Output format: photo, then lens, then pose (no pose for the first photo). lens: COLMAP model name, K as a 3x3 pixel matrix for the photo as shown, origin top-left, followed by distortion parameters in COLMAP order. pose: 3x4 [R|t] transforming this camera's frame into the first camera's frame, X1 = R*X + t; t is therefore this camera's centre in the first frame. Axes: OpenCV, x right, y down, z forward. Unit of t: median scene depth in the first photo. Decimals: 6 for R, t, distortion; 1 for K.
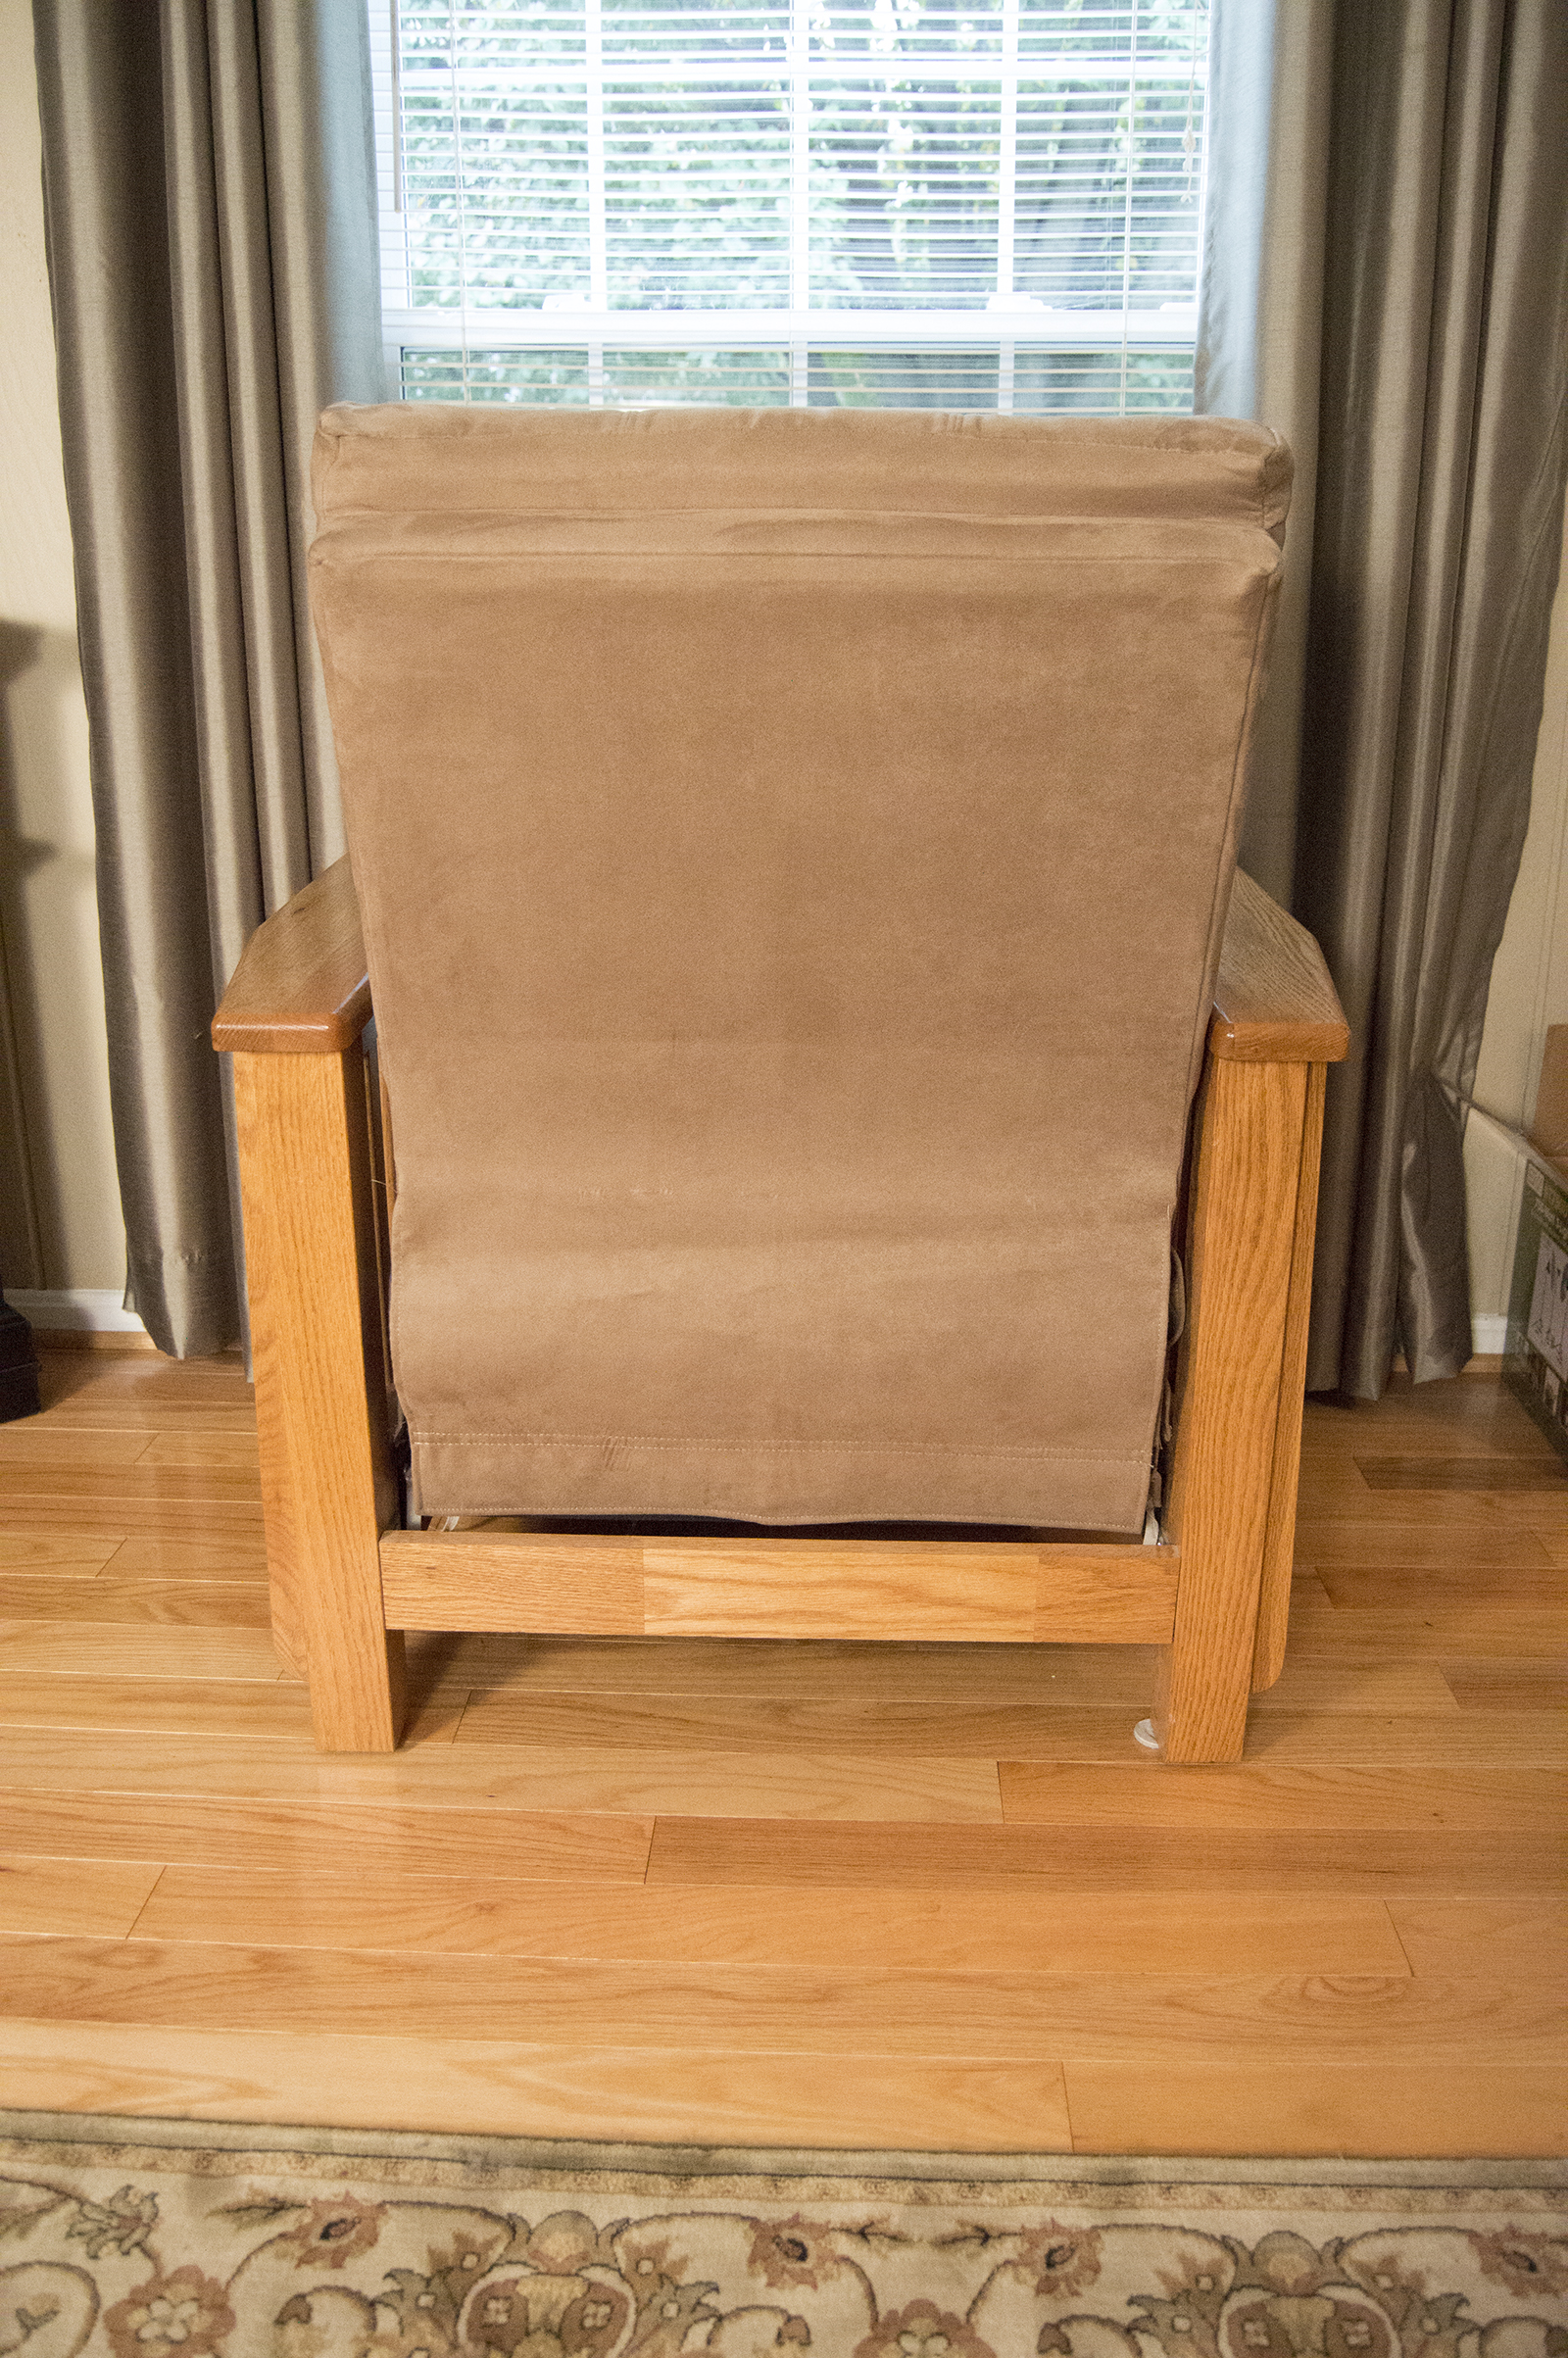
lens RADIAL K [[1737.0, 0, 714.6], [0, 1737.0, 1185.8], [0, 0, 1]] dist [-0.065144, -0.001624]
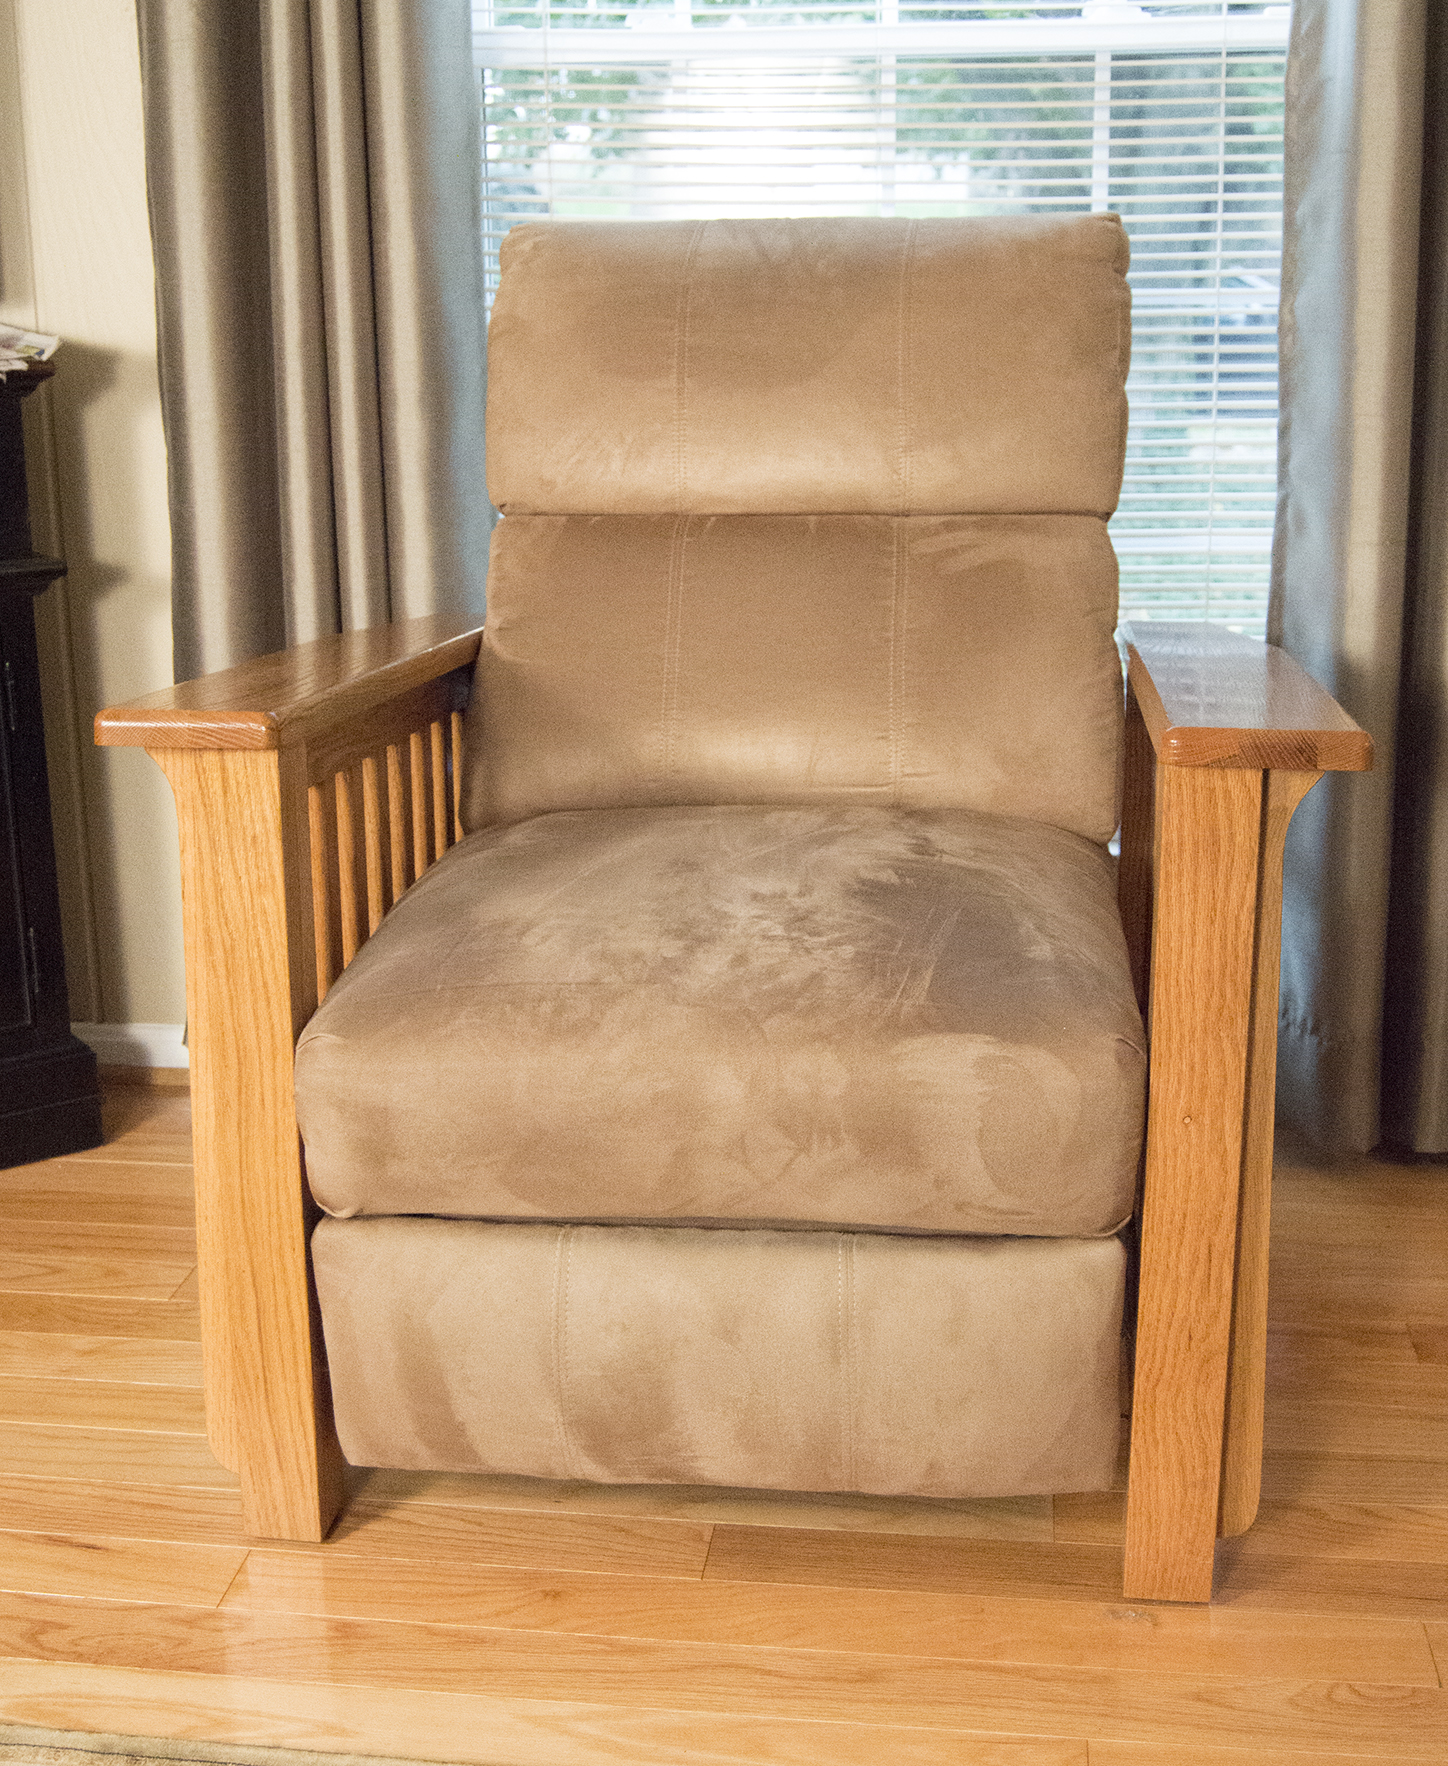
lens RADIAL K [[2103.2, 0, 670.5], [0, 2103.2, 873.6], [0, 0, 1]] dist [-0.032541, 0.008764]
pose [[0.997179, 0.011816, -0.074121, 0.037792], [-0.014134, 0.999425, -0.030829, 0.019073], [0.073715, 0.031789, 0.996773, -0.365663]]
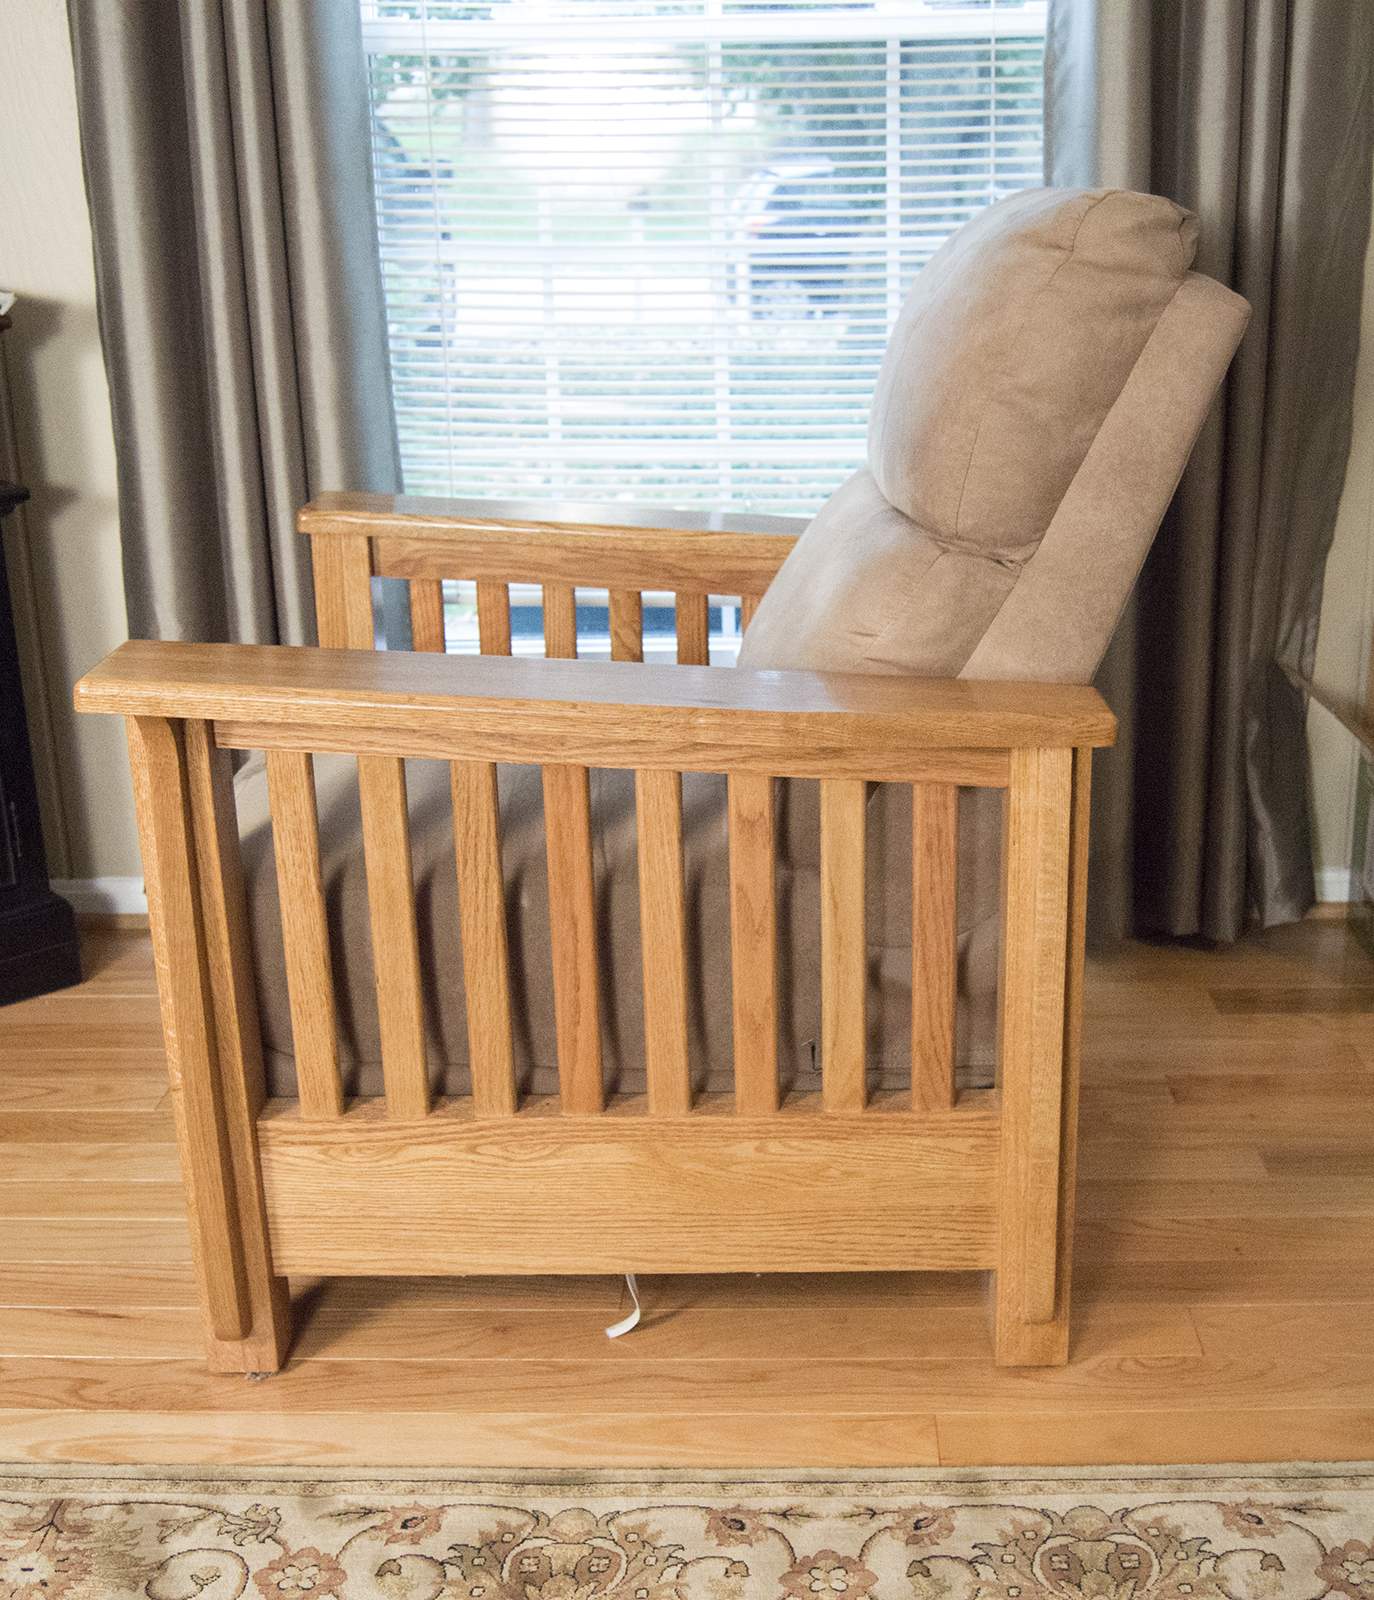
lens RADIAL K [[1806.2, 0, 687.0], [0, 1806.2, 800.0], [0, 0, 1]] dist [-0.022533, -0.007073]
pose [[0.999556, -0.025284, 0.015768, -0.002928], [0.025043, 0.999569, 0.015318, 0.000999], [-0.016149, -0.014916, 0.999758, -0.452663]]
